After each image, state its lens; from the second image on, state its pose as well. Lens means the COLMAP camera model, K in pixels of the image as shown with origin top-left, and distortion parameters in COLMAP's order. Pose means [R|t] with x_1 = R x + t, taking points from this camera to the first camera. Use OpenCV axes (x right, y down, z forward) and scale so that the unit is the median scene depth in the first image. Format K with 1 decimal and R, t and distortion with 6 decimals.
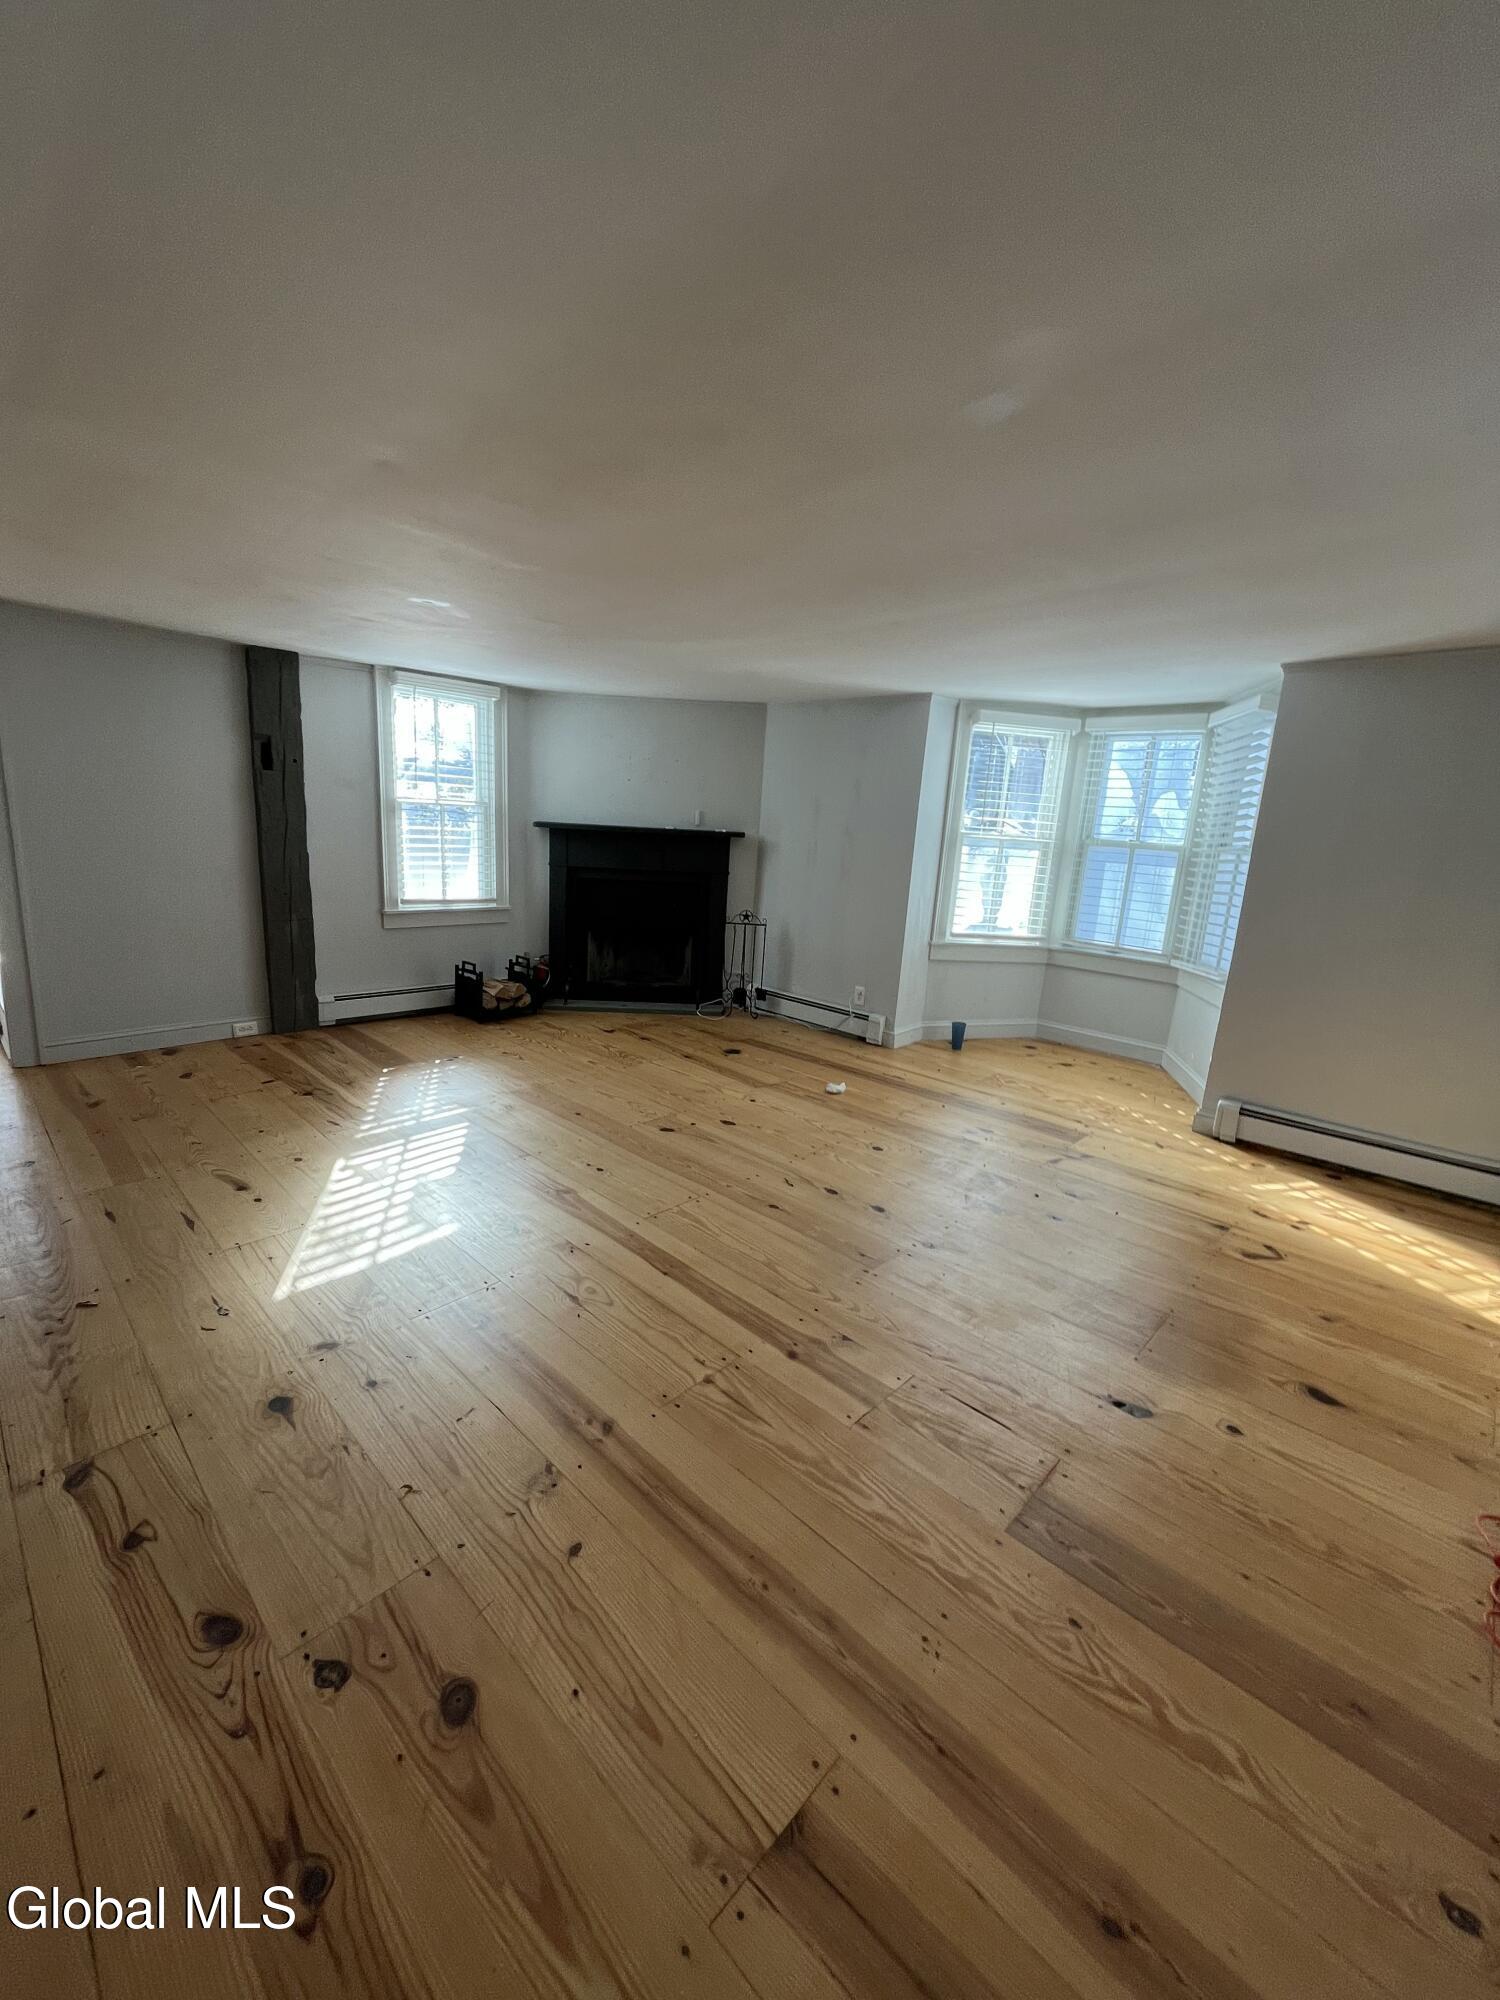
lens RADIAL K [[804.4, 0, 747.3], [0, 804.4, 992.5], [0, 0, 1]] dist [-0.003439, 0.000090]
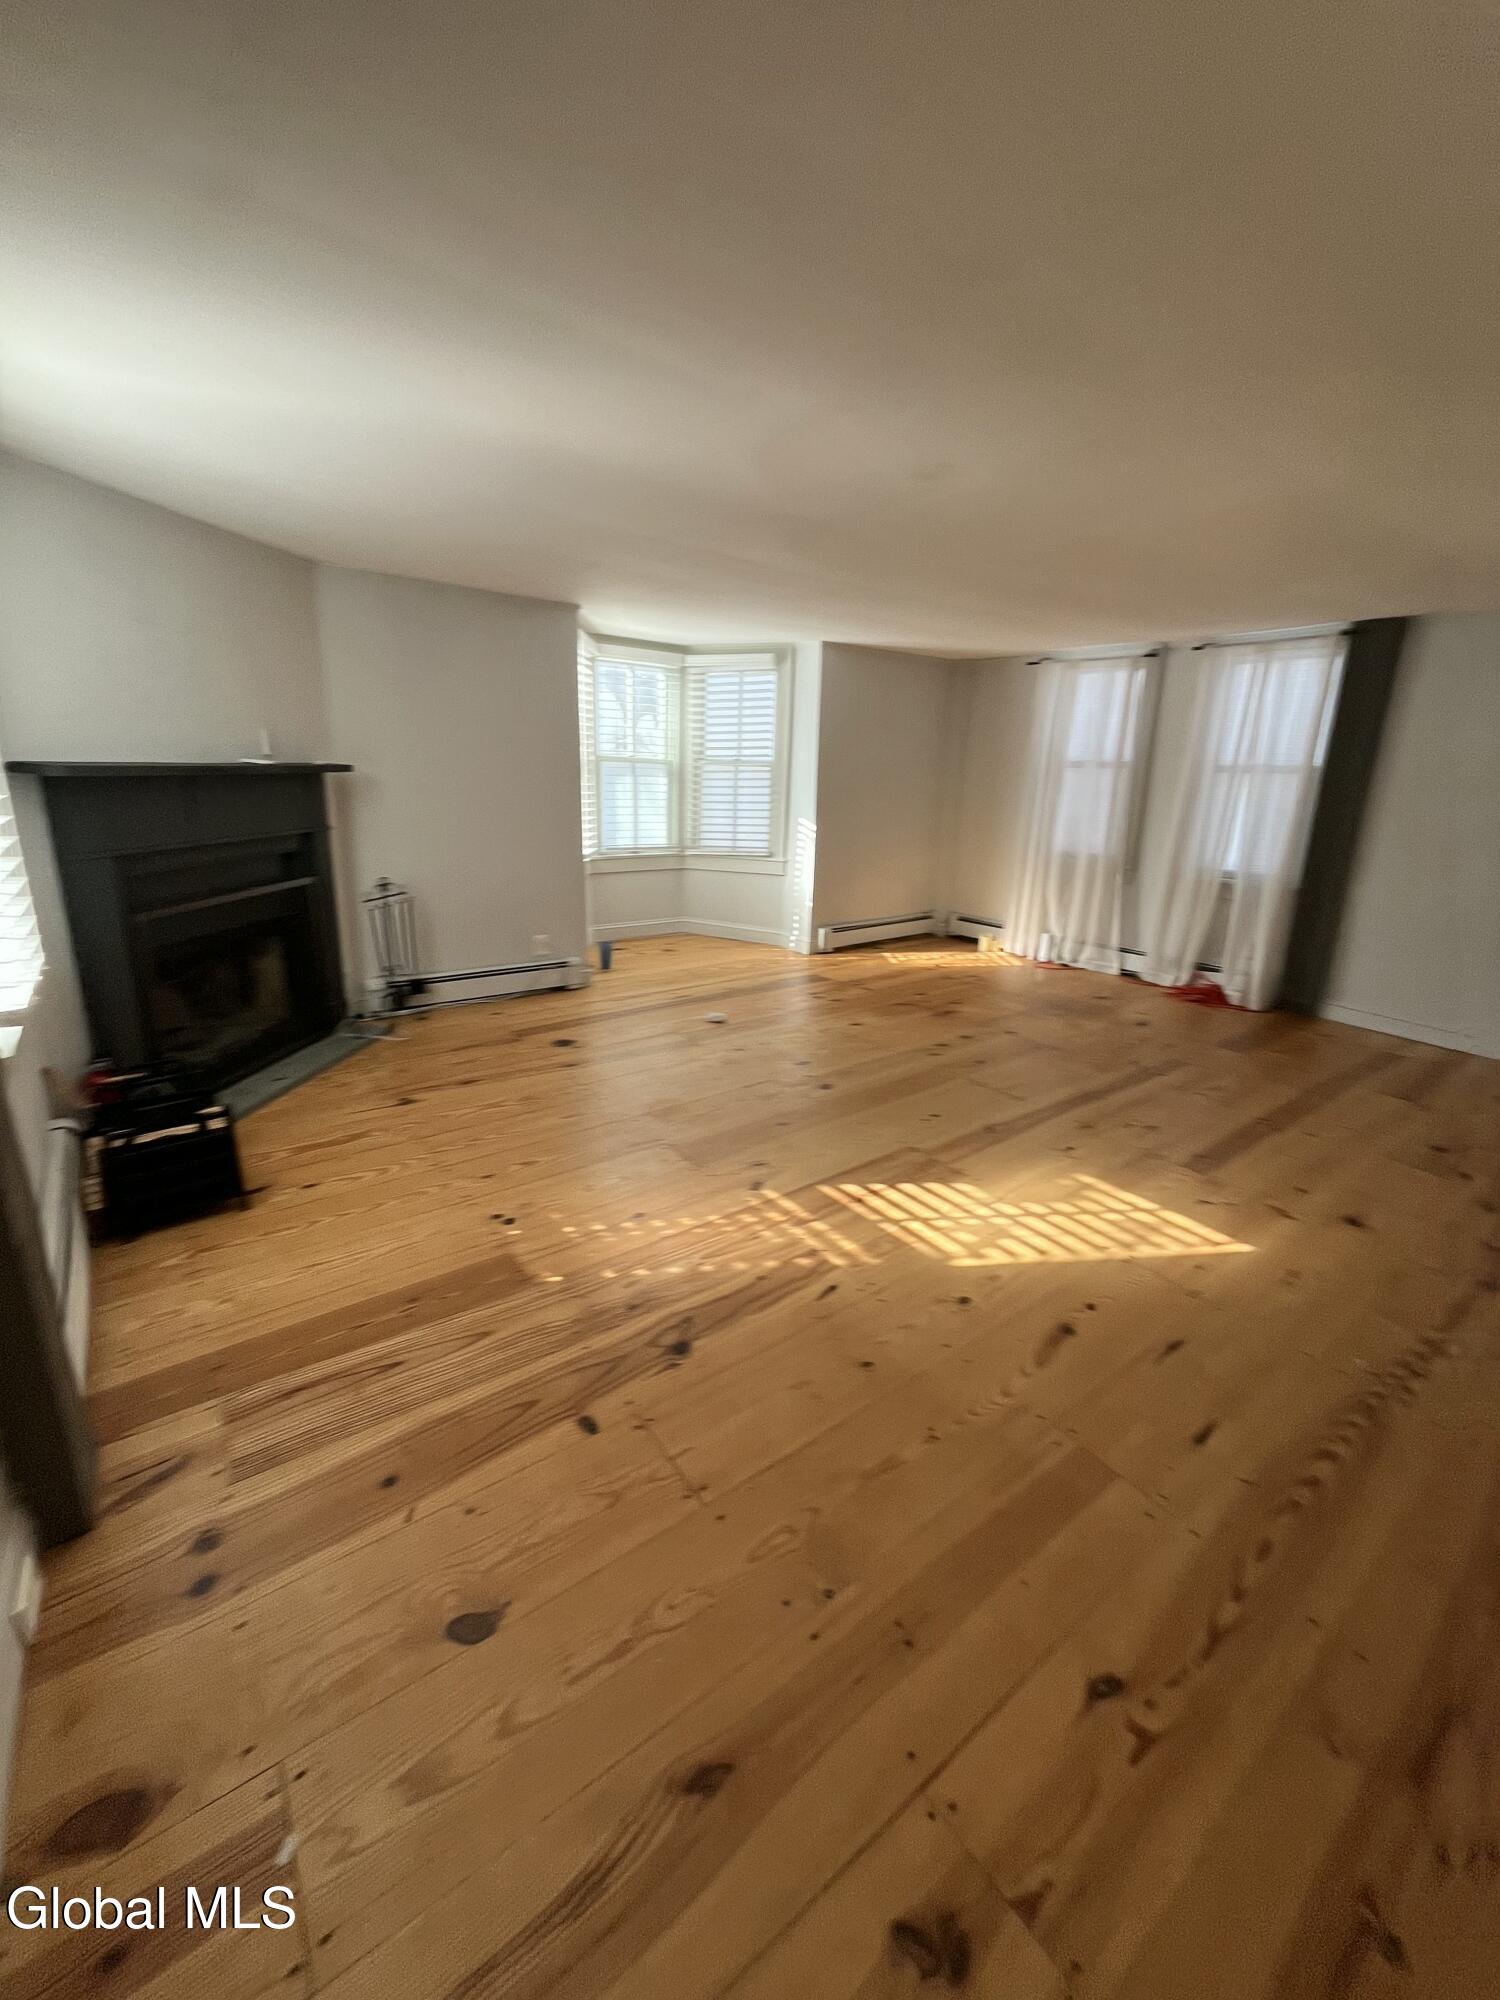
lens RADIAL K [[804.4, 0, 758.1], [0, 804.4, 996.5], [0, 0, 1]] dist [-0.003439, 0.000090]
pose [[0.153503, -0.319174, 0.935182, -1.015101], [0.182285, 0.939303, 0.290660, -0.236861], [-0.971190, 0.125852, 0.202366, 0.883417]]
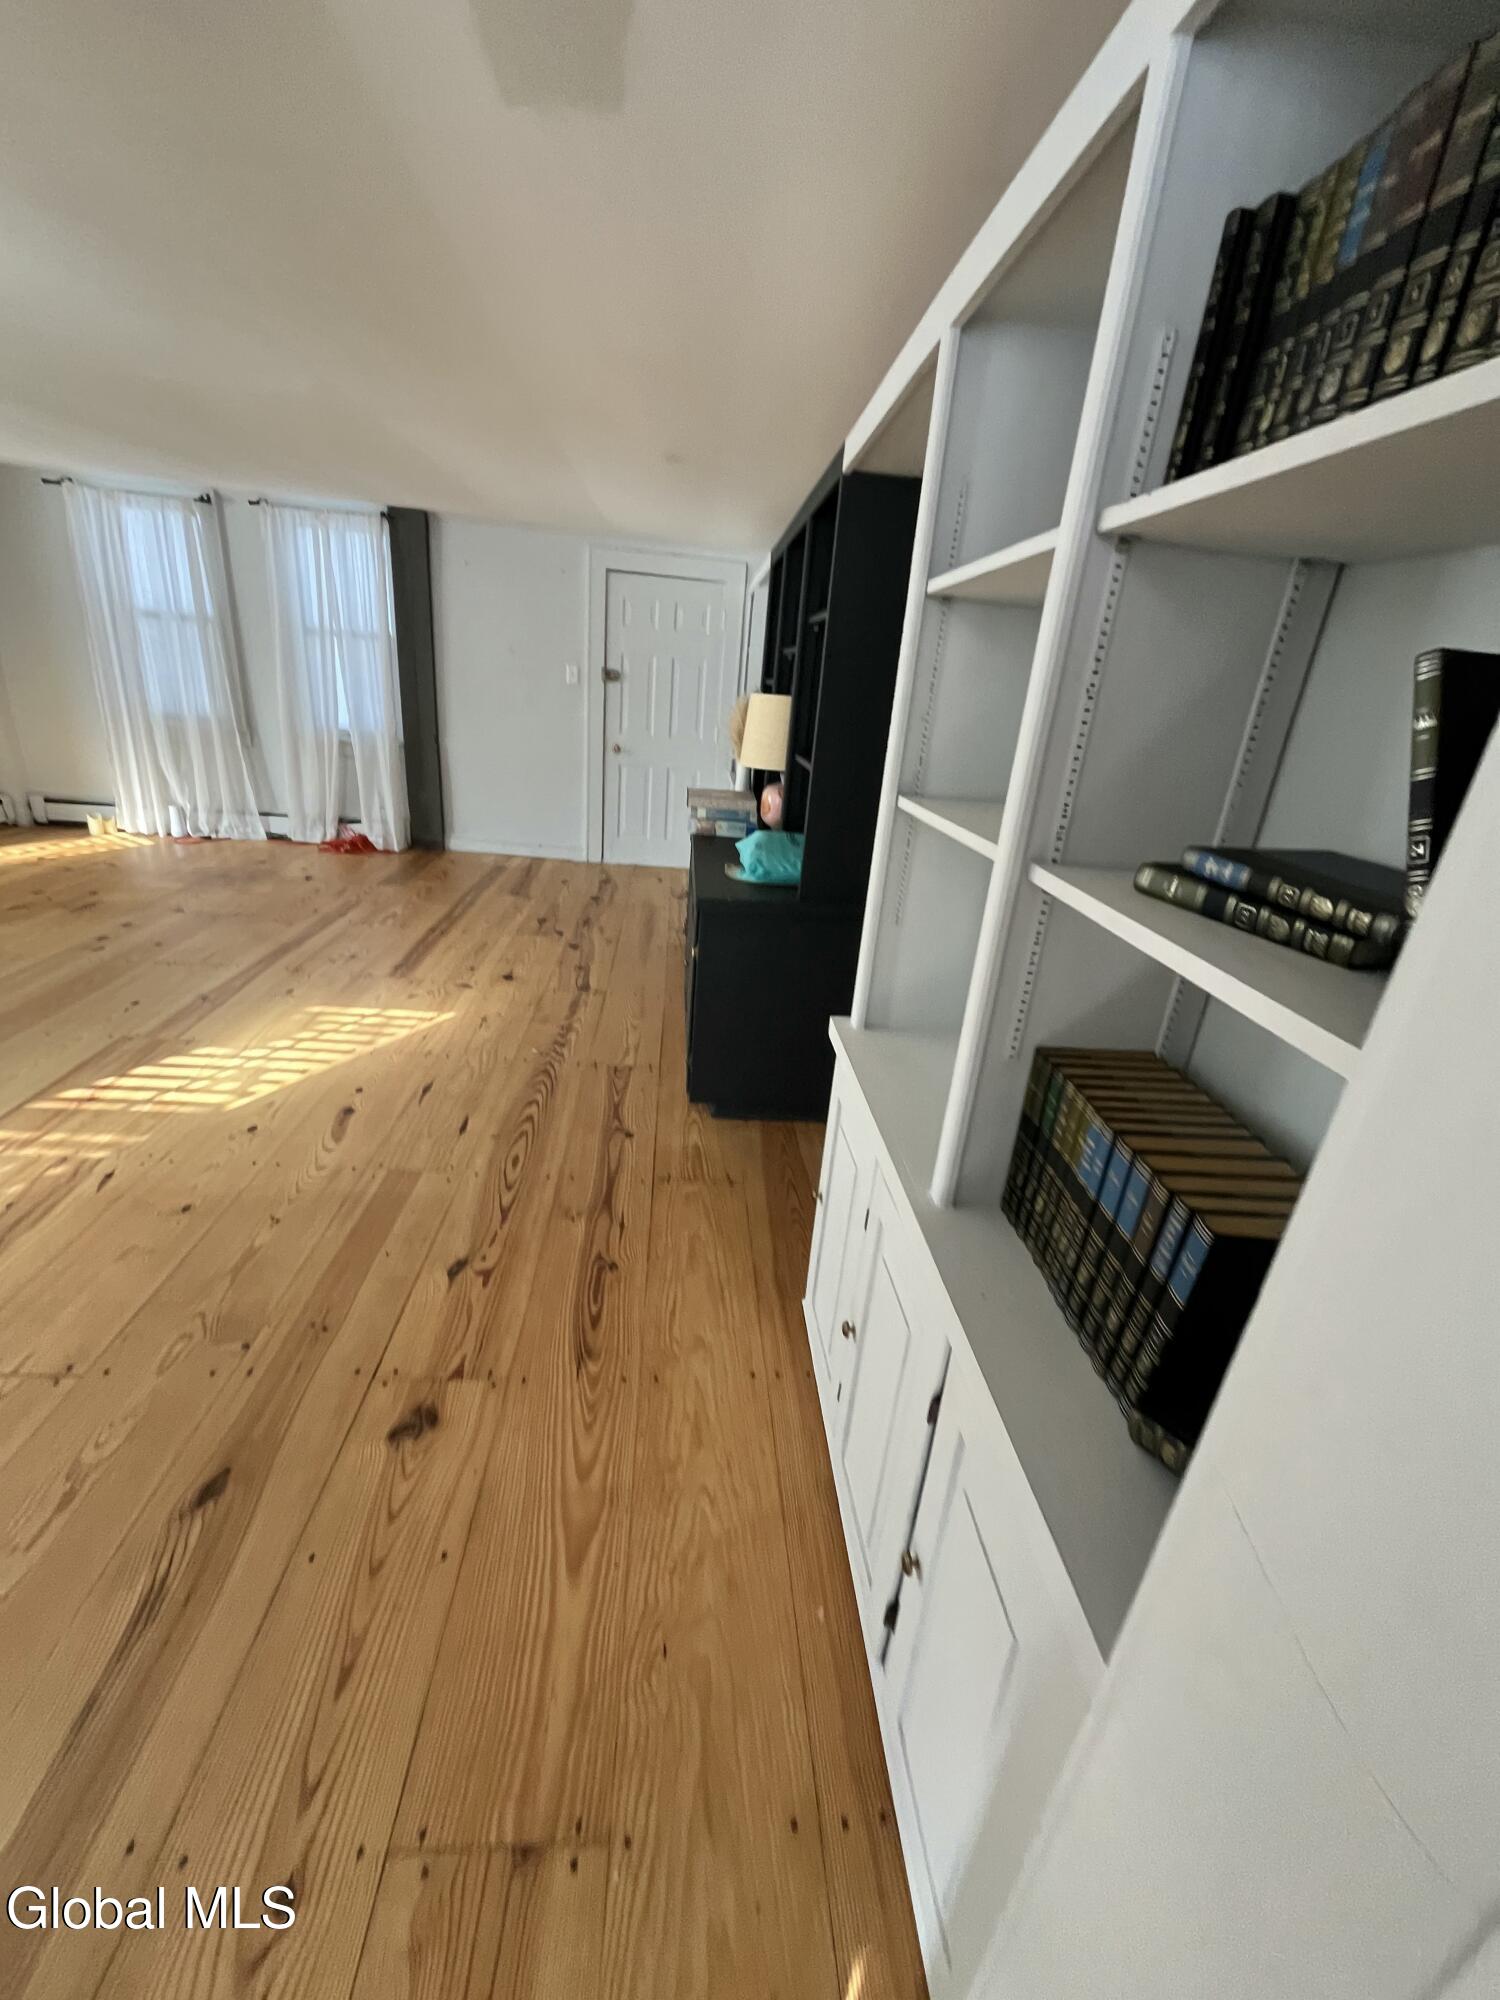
lens RADIAL K [[804.4, 0, 755.7], [0, 804.4, 993.6], [0, 0, 1]] dist [-0.003439, 0.000090]
pose [[-0.741995, -0.350422, 0.571531, -1.159876], [0.010999, 0.846038, 0.533009, -0.269865], [-0.670315, 0.401777, -0.623902, 0.976762]]
